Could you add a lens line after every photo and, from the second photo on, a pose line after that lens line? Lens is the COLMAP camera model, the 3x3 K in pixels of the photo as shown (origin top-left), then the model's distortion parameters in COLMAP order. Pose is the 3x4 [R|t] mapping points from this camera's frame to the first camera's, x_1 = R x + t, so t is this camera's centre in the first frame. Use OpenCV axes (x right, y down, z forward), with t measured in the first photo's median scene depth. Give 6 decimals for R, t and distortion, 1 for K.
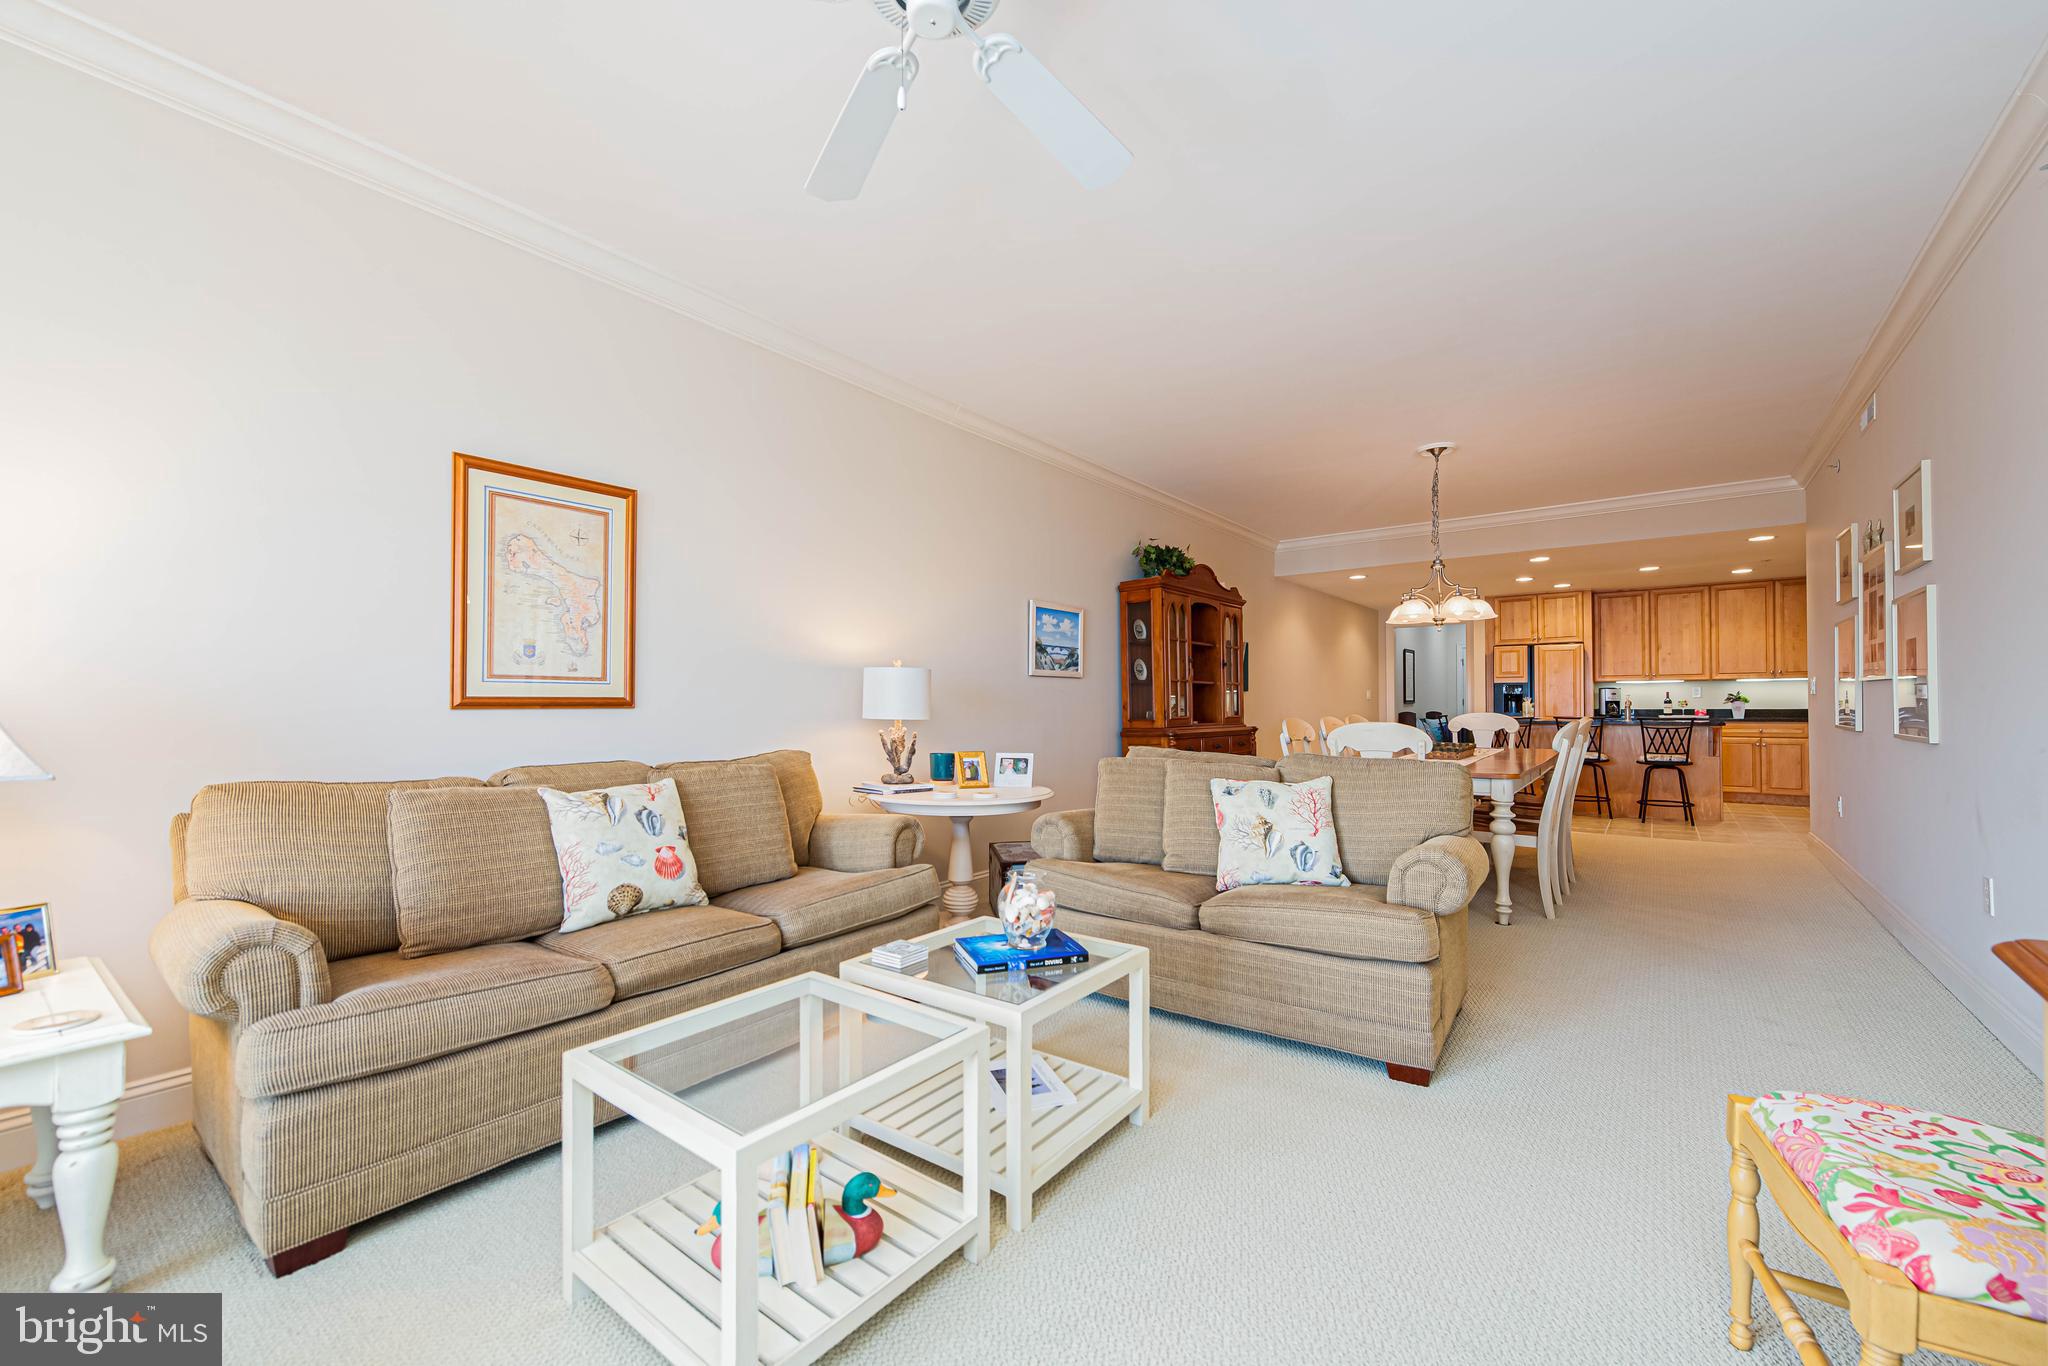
lens RADIAL K [[827.3, 0, 1017.0], [0, 827.3, 696.9], [0, 0, 1]] dist [0.000196, -0.000105]
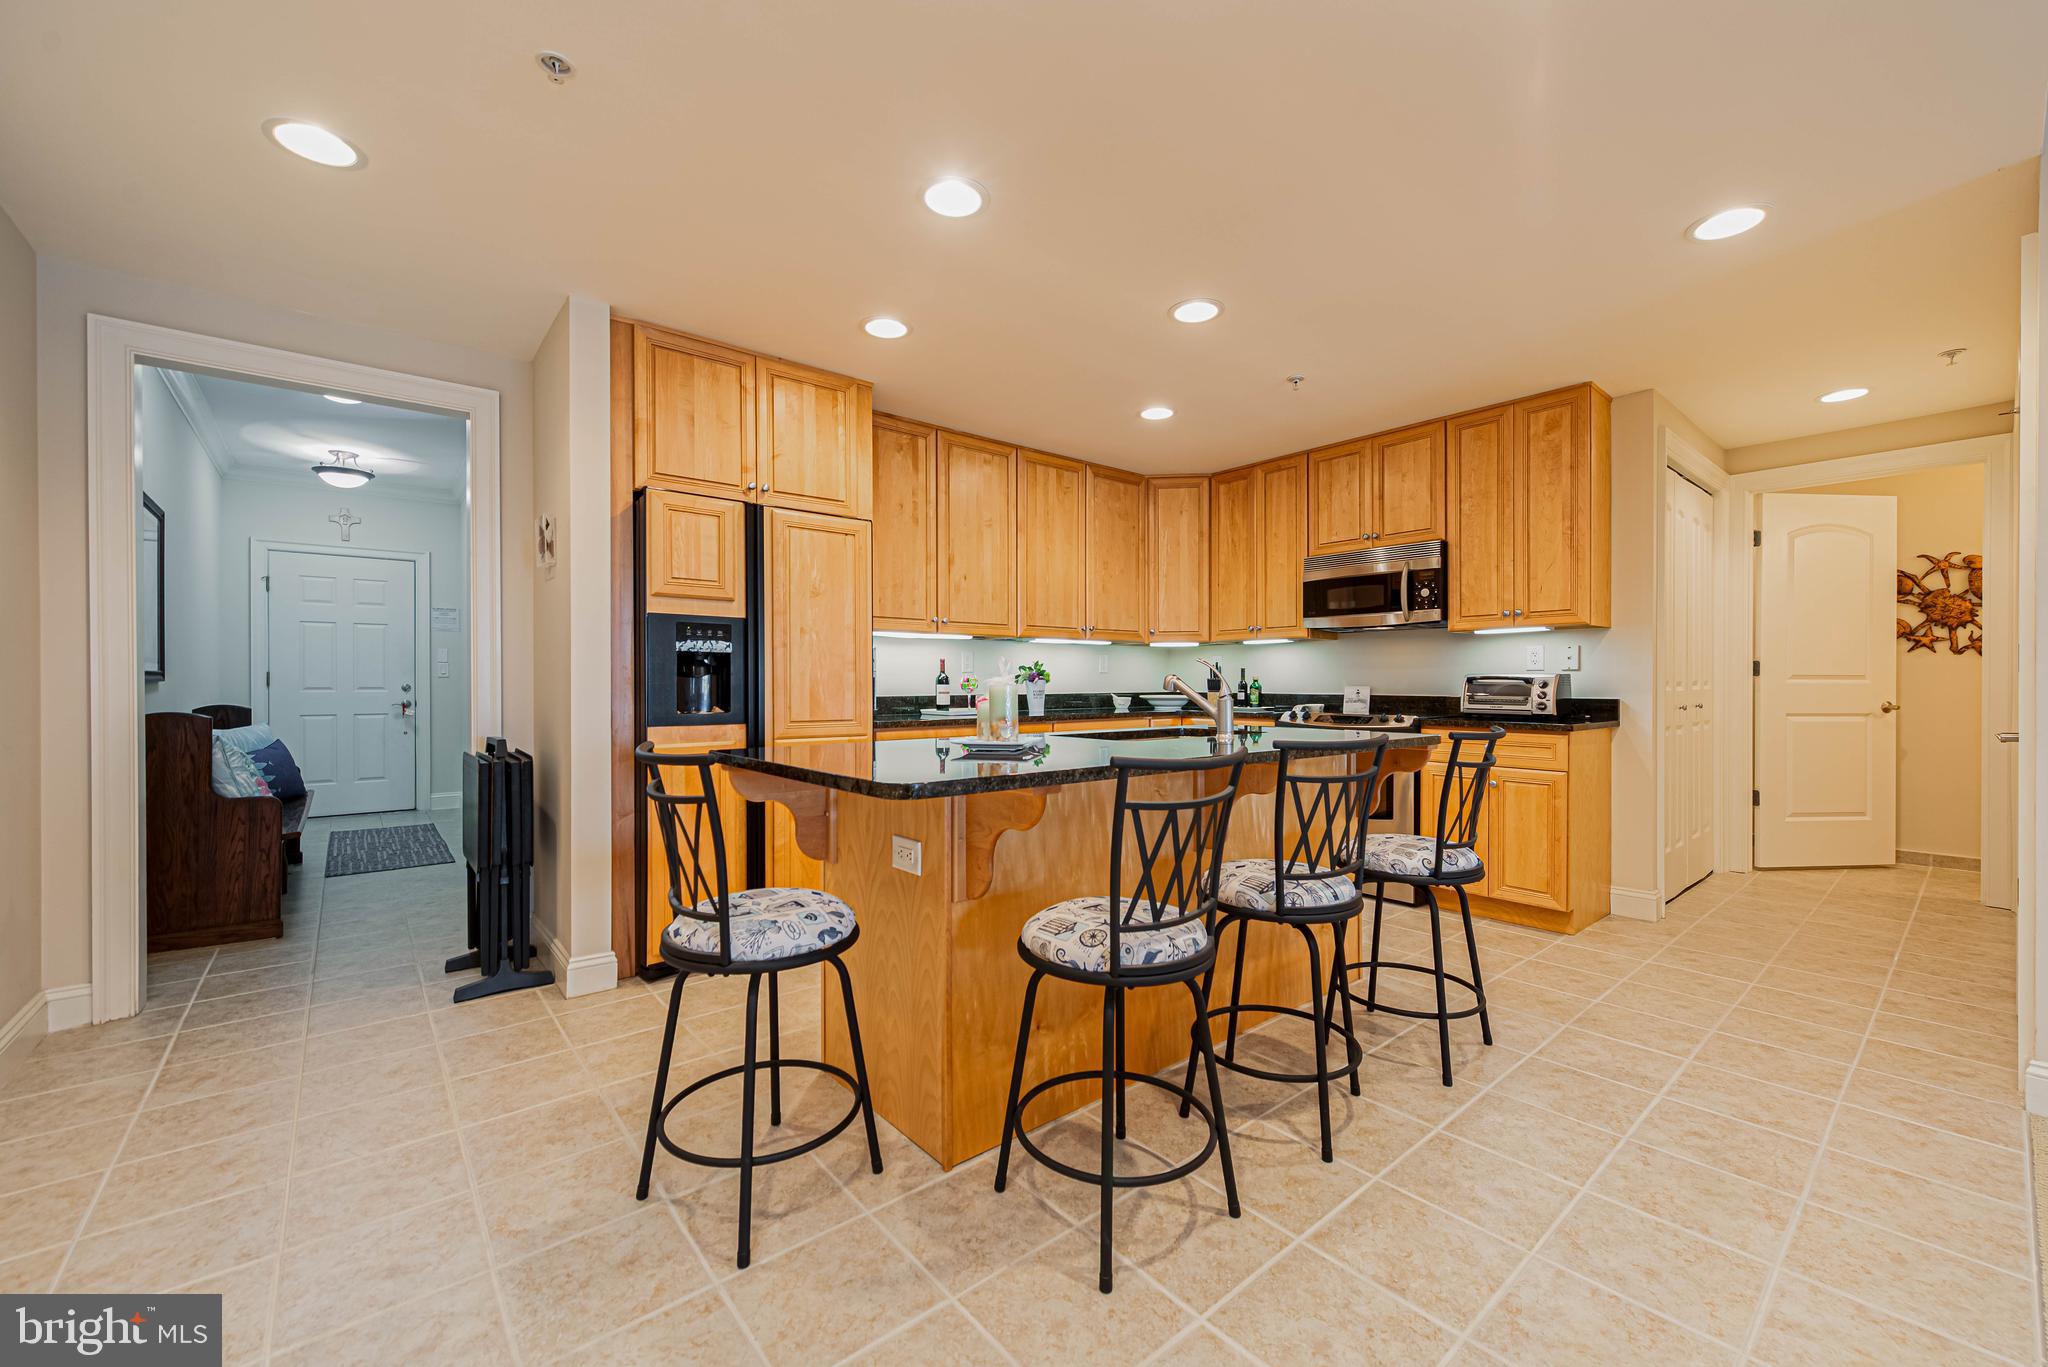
lens RADIAL K [[812.8, 0, 1033.1], [0, 812.8, 687.9], [0, 0, 1]] dist [0.001842, -0.000035]
pose [[0.203978, -0.004023, 0.978967, 0.439561], [-0.011270, 0.999916, 0.006457, 0.008544], [-0.978911, -0.012351, 0.203916, 1.094807]]
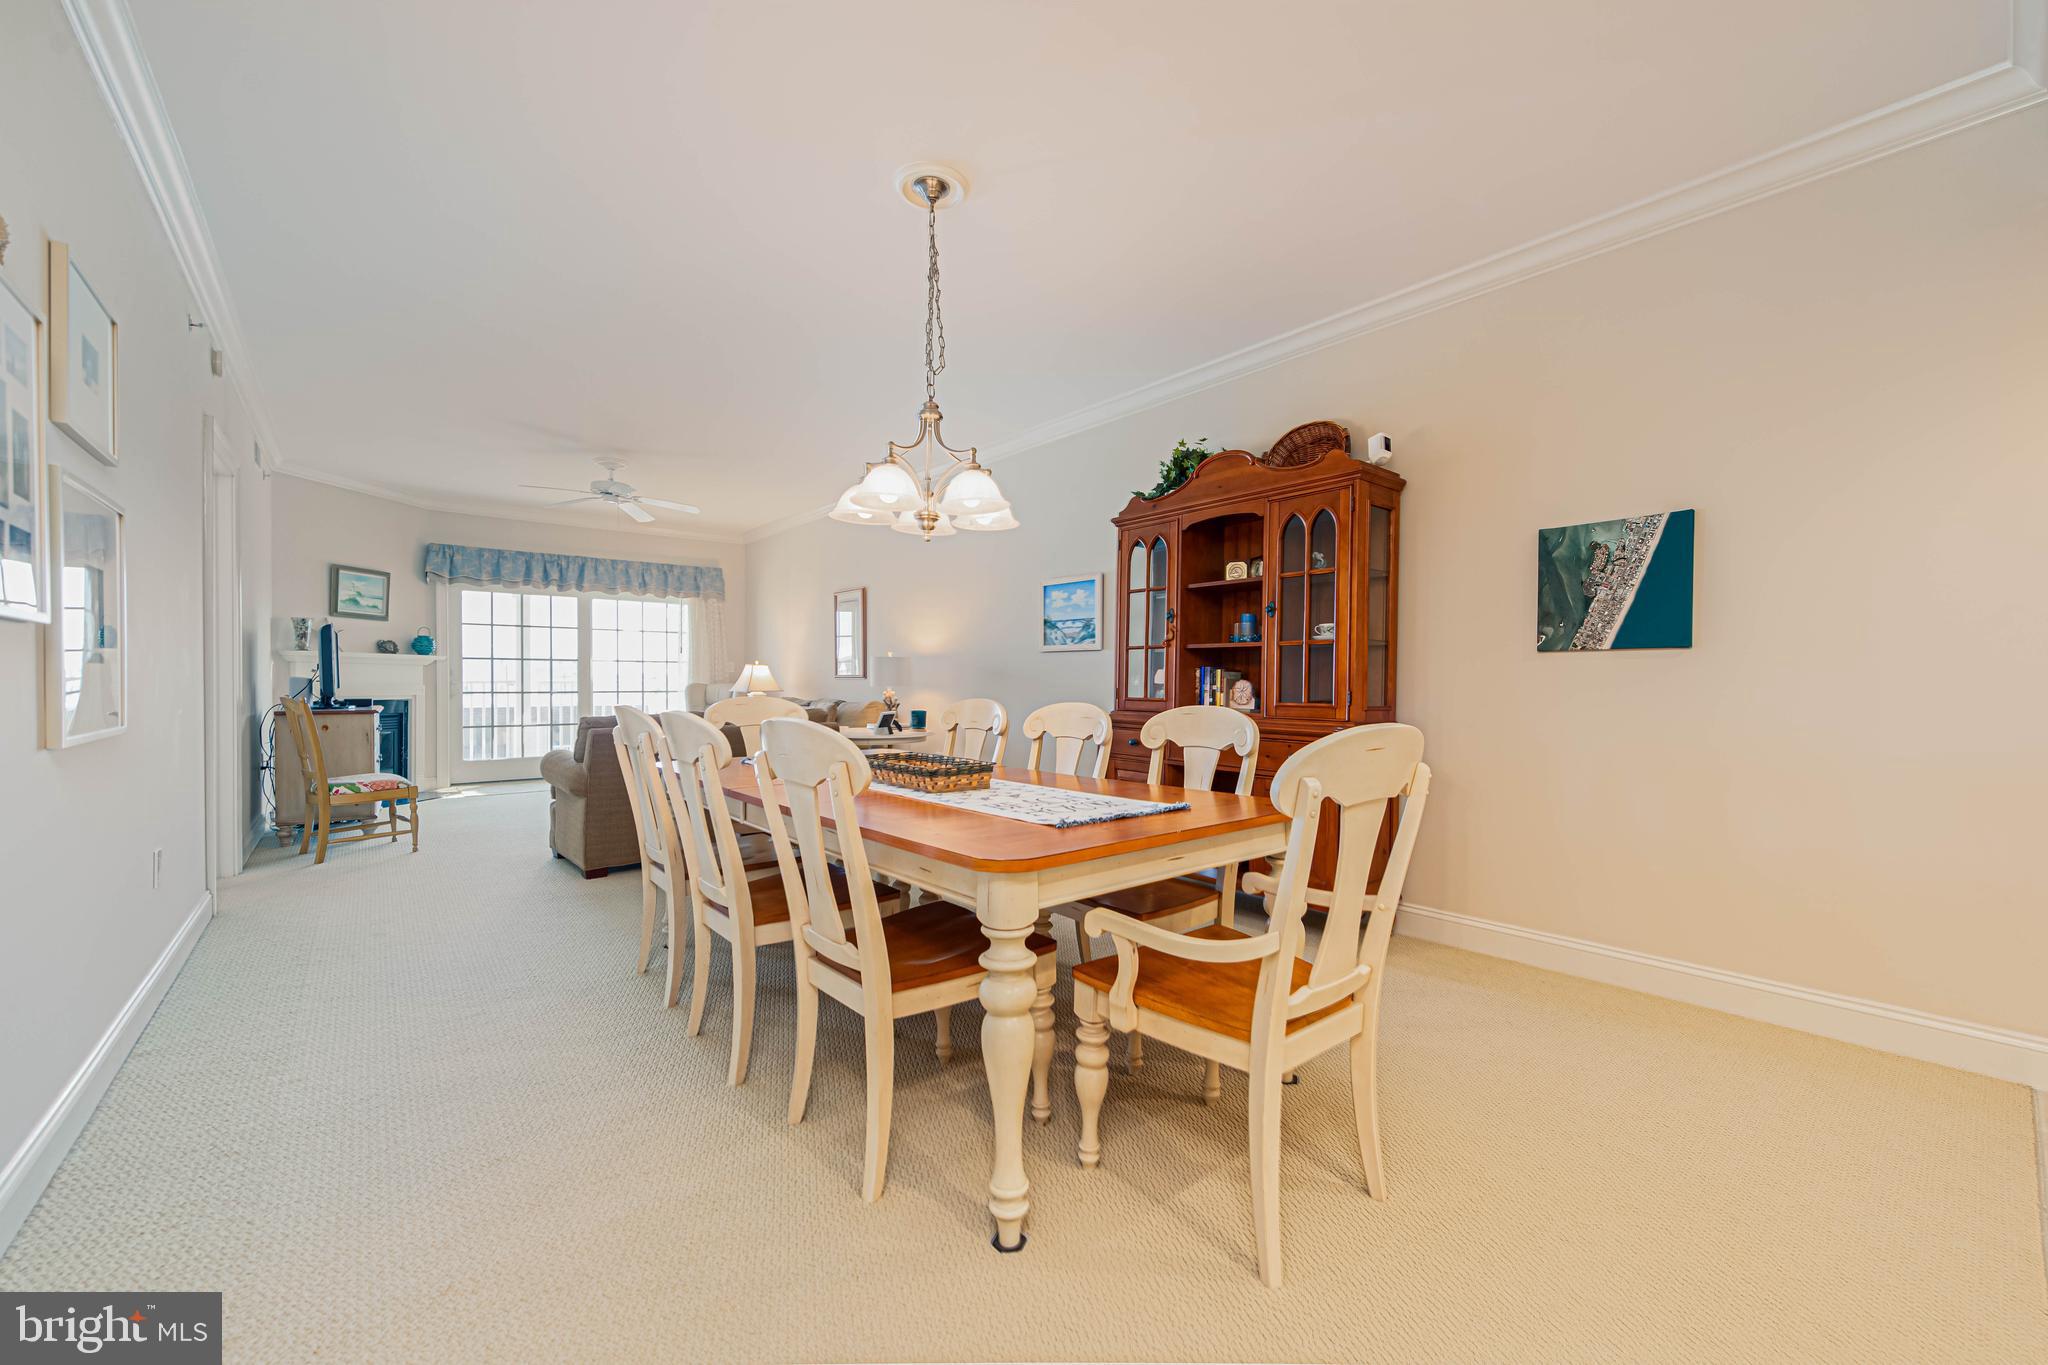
lens RADIAL K [[789.9, 0, 1027.0], [0, 789.9, 695.1], [0, 0, 1]] dist [0.017276, 0.000026]
pose [[-0.215695, 0.023396, -0.976180, 0.726373], [0.004924, 0.999726, 0.022872, 0.004990], [0.976448, 0.000126, -0.215751, 0.853251]]
